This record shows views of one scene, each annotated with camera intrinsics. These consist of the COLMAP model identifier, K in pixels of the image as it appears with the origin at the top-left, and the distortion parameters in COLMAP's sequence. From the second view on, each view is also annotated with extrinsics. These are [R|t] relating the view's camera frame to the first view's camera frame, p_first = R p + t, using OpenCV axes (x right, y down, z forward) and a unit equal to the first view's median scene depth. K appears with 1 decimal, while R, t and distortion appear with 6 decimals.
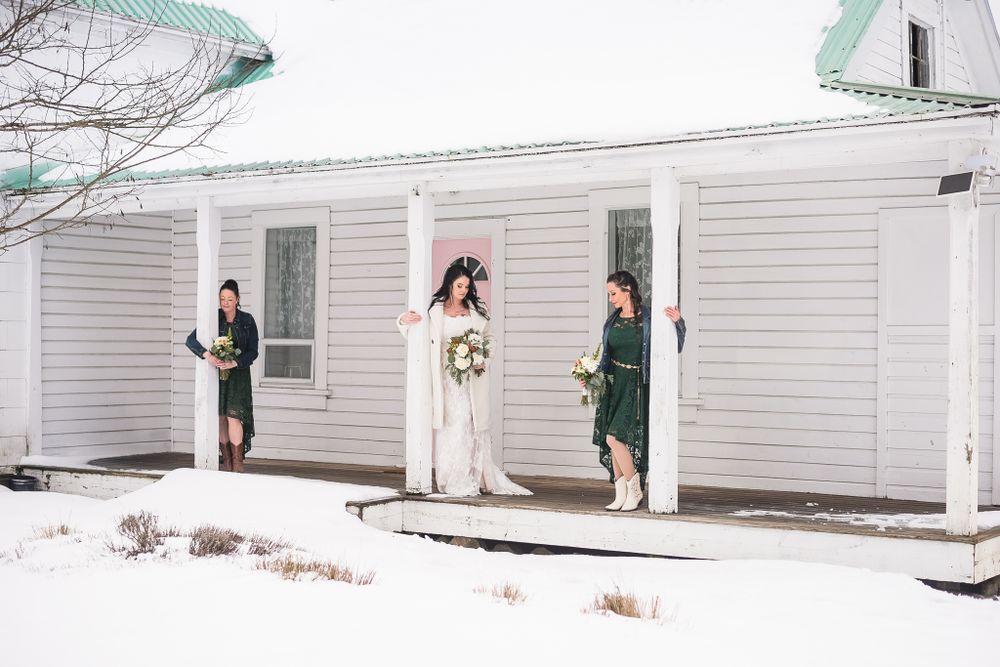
lens RADIAL K [[1467.7, 0, 500.0], [0, 1467.7, 333.5], [0, 0, 1]] dist [-0.064959, 0.024191]
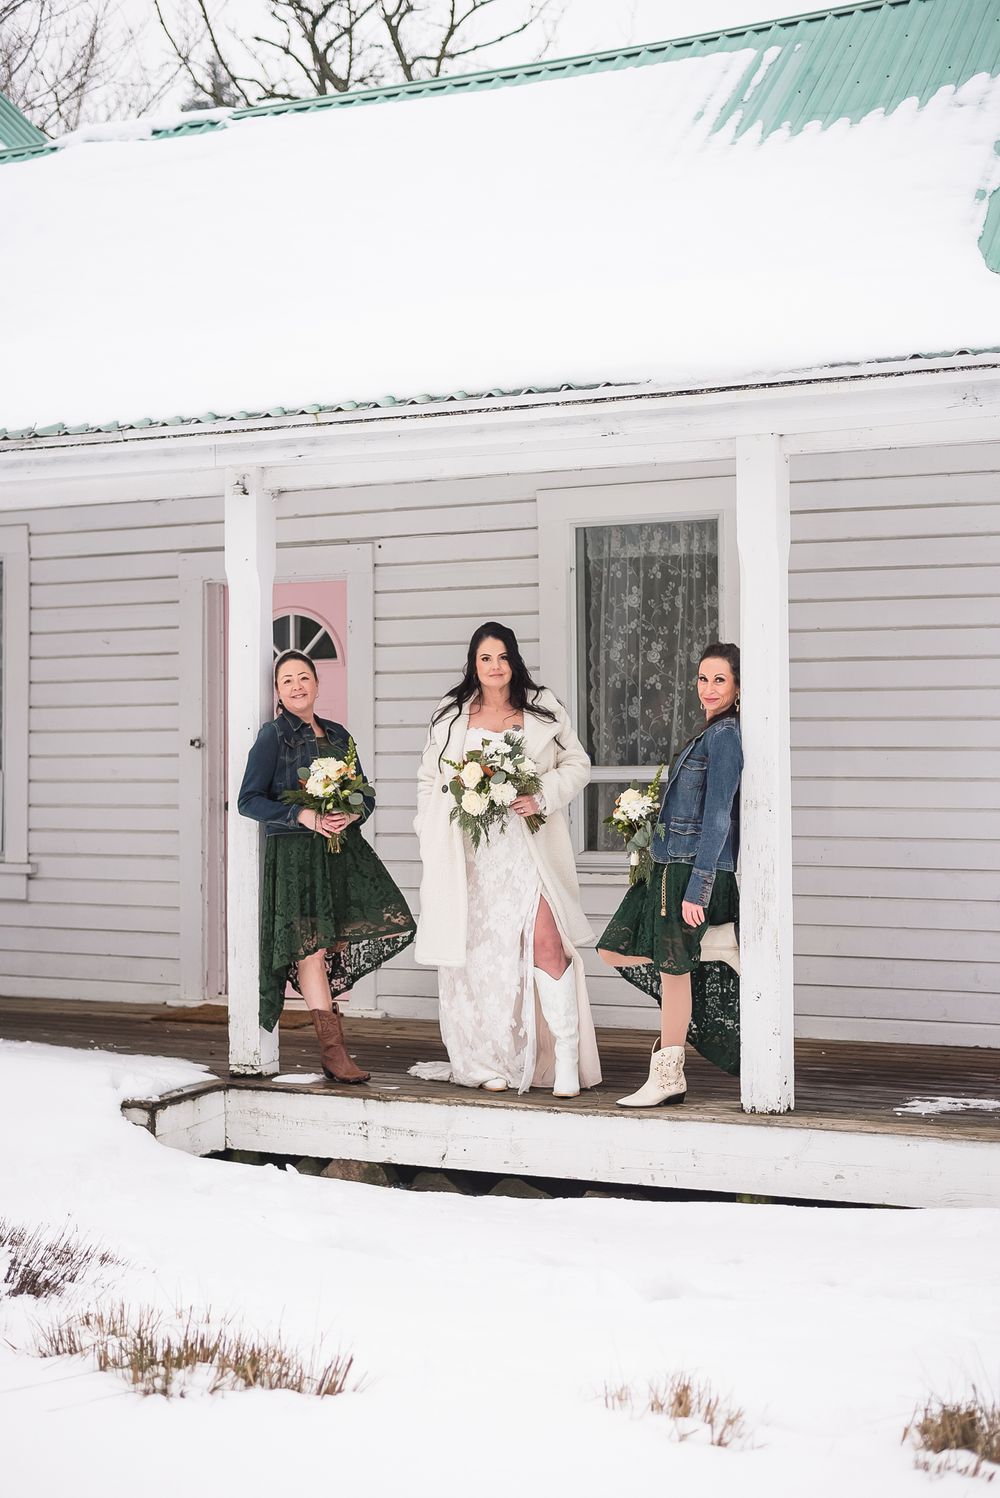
lens RADIAL K [[2198.7, 0, 500.0], [0, 2198.7, 749.0], [0, 0, 1]] dist [-0.064959, 0.024191]
pose [[0.989549, -0.013555, 0.143560, -0.081565], [0.012706, 0.999896, 0.006829, -0.009497], [-0.143637, -0.004934, 0.989618, 0.232528]]
